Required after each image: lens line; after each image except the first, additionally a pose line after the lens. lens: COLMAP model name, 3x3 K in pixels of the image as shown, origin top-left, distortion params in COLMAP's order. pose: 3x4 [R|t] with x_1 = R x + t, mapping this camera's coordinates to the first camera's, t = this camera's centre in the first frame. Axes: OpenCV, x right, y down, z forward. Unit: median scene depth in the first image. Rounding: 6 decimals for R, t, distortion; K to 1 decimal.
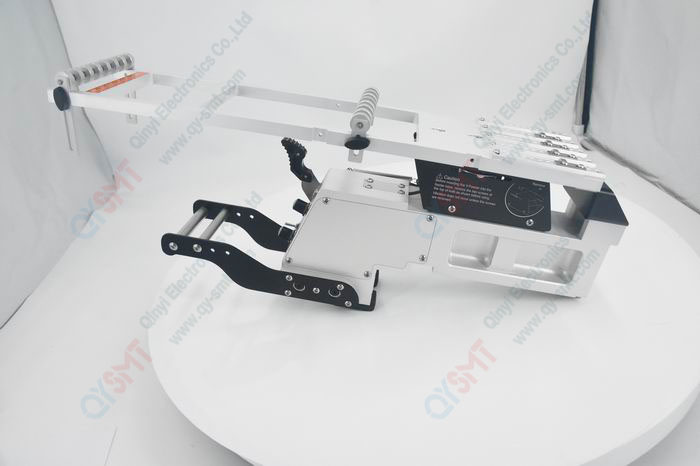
lens RADIAL K [[476.8, 0, 350.0], [0, 476.8, 233.0], [0, 0, 1]] dist [-0.143677, 0.068963]
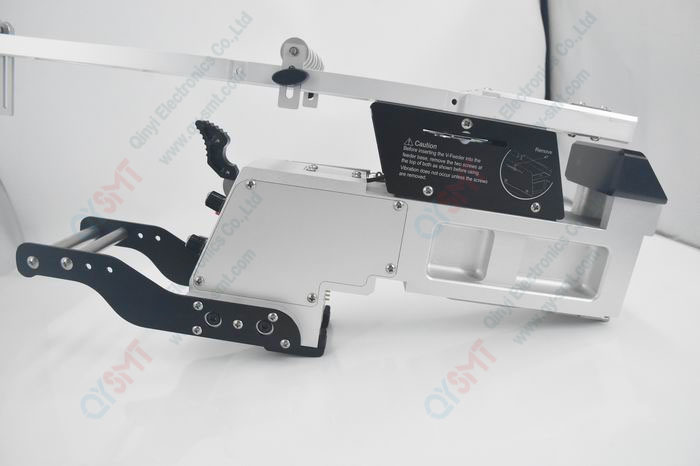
lens RADIAL K [[476.8, 0, 350.0], [0, 476.8, 233.0], [0, 0, 1]] dist [-0.143677, 0.068963]
pose [[0.995488, -0.012317, 0.094088, 0.028410], [0.033493, 0.973331, -0.226949, 0.158178], [-0.088784, 0.229076, 0.969351, 0.311172]]
